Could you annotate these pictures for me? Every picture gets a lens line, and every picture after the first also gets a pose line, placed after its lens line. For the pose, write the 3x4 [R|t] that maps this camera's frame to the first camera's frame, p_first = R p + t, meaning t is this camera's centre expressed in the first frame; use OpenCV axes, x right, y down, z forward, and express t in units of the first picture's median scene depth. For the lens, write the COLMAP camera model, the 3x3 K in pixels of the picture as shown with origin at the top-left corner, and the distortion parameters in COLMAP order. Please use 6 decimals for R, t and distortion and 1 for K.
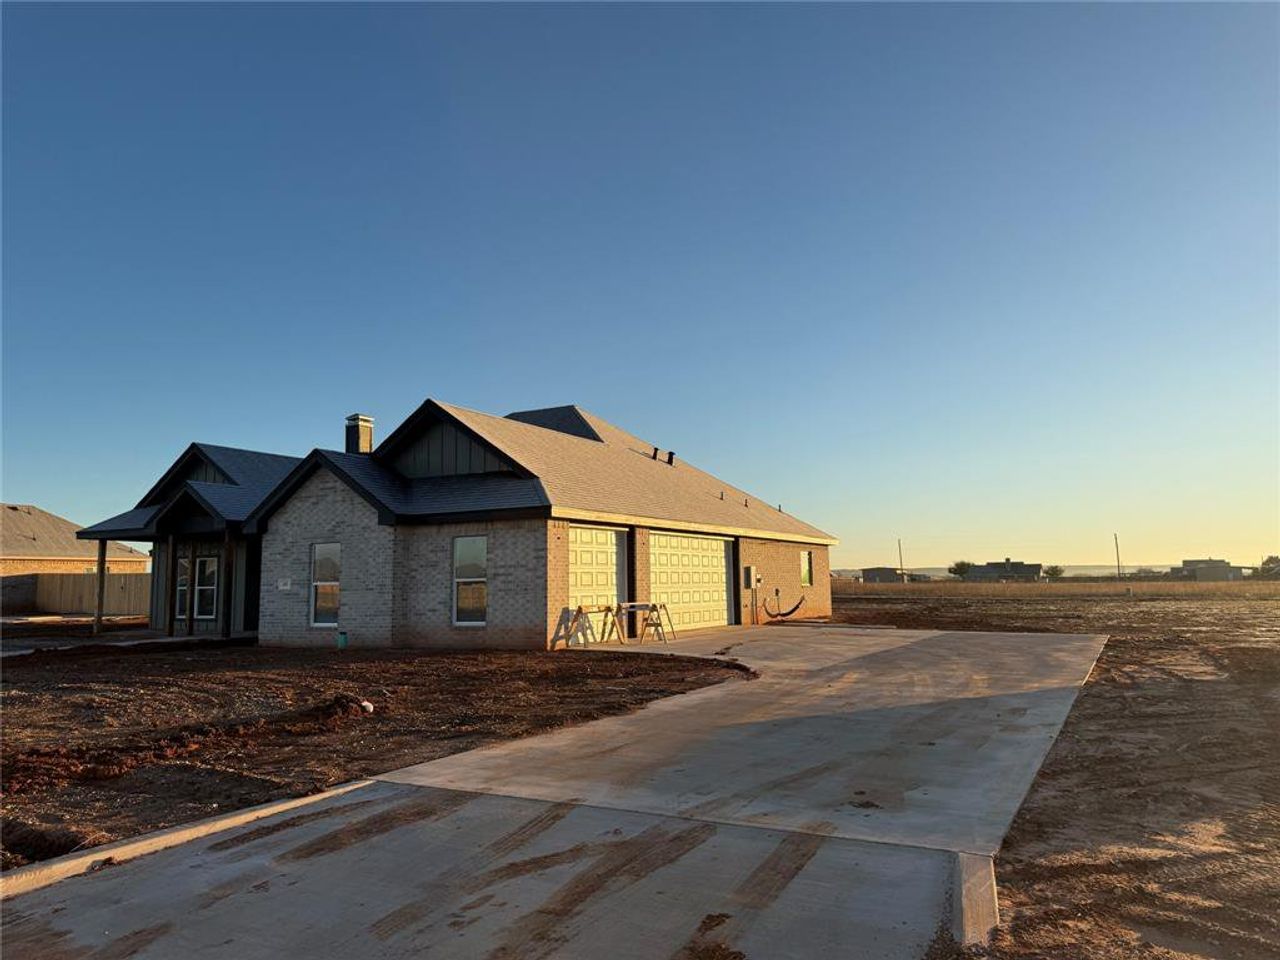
lens RADIAL K [[882.5, 0, 639.0], [0, 882.5, 479.5], [0, 0, 1]] dist [0.017331, -0.002230]
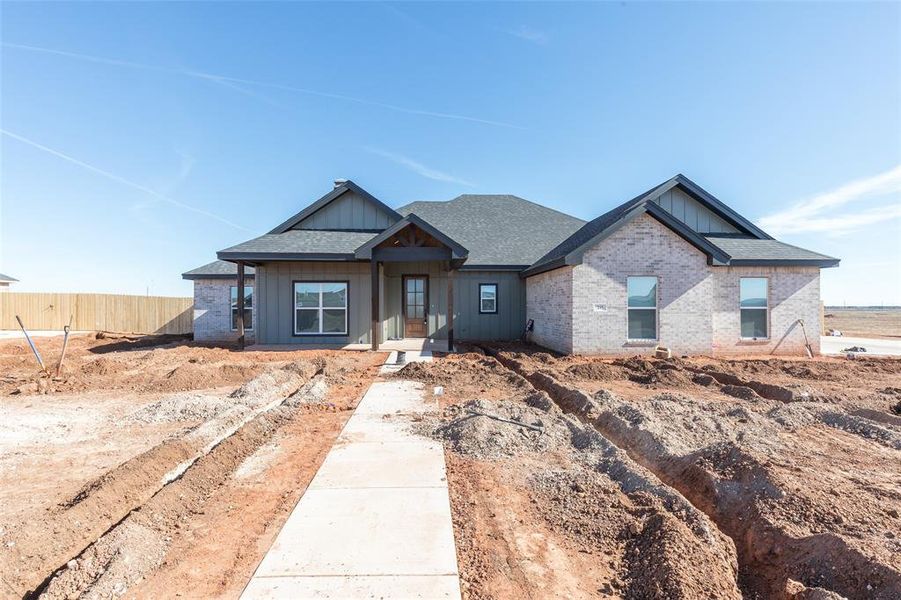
lens RADIAL K [[423.2, 0, 457.8], [0, 423.2, 301.5], [0, 0, 1]] dist [0.006789, -0.003500]
pose [[0.870518, 0.022867, 0.491605, -0.911024], [-0.074583, 0.993512, 0.085856, 0.077842], [-0.486452, -0.111404, 0.866576, 0.616430]]
